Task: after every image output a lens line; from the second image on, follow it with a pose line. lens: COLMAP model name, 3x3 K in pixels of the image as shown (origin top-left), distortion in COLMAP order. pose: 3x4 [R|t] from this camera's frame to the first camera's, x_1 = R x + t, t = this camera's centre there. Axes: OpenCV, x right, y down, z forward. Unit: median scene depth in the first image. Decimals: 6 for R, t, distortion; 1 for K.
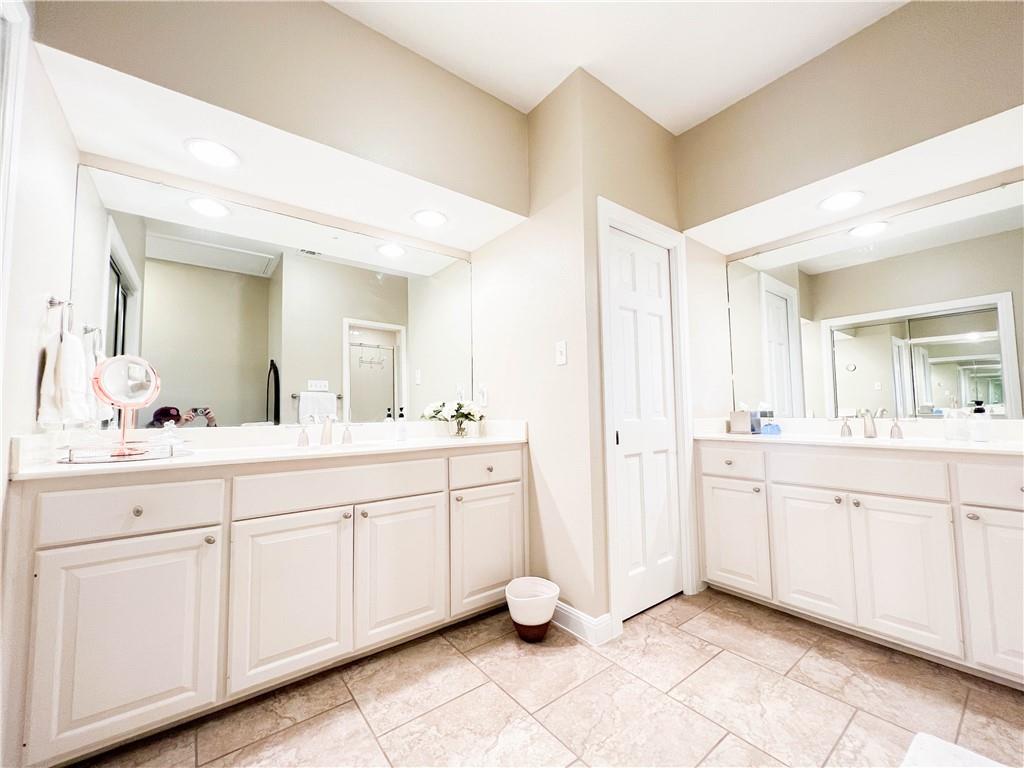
lens RADIAL K [[411.3, 0, 510.7], [0, 411.3, 381.7], [0, 0, 1]] dist [-0.002238, 0.000386]
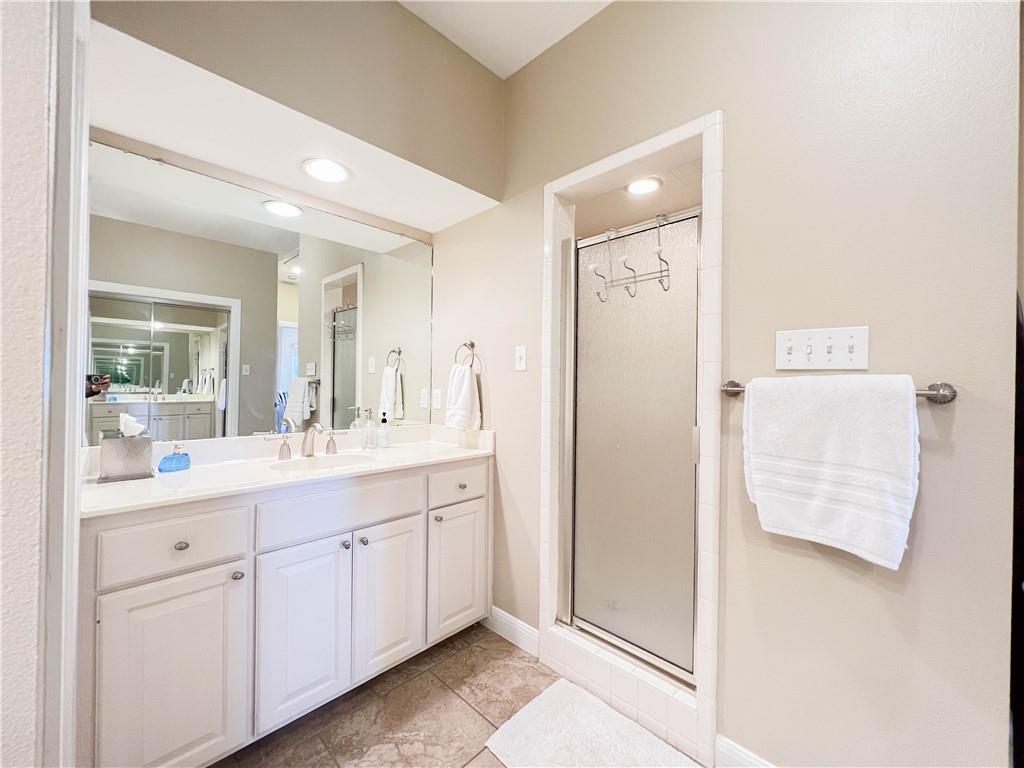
lens RADIAL K [[411.3, 0, 510.7], [0, 411.3, 381.7], [0, 0, 1]] dist [-0.002238, 0.000386]
pose [[-0.136187, 0.019158, 0.990498, -0.053257], [-0.079098, 0.996411, -0.030148, -0.032969], [-0.987520, -0.082453, -0.134183, 0.832622]]
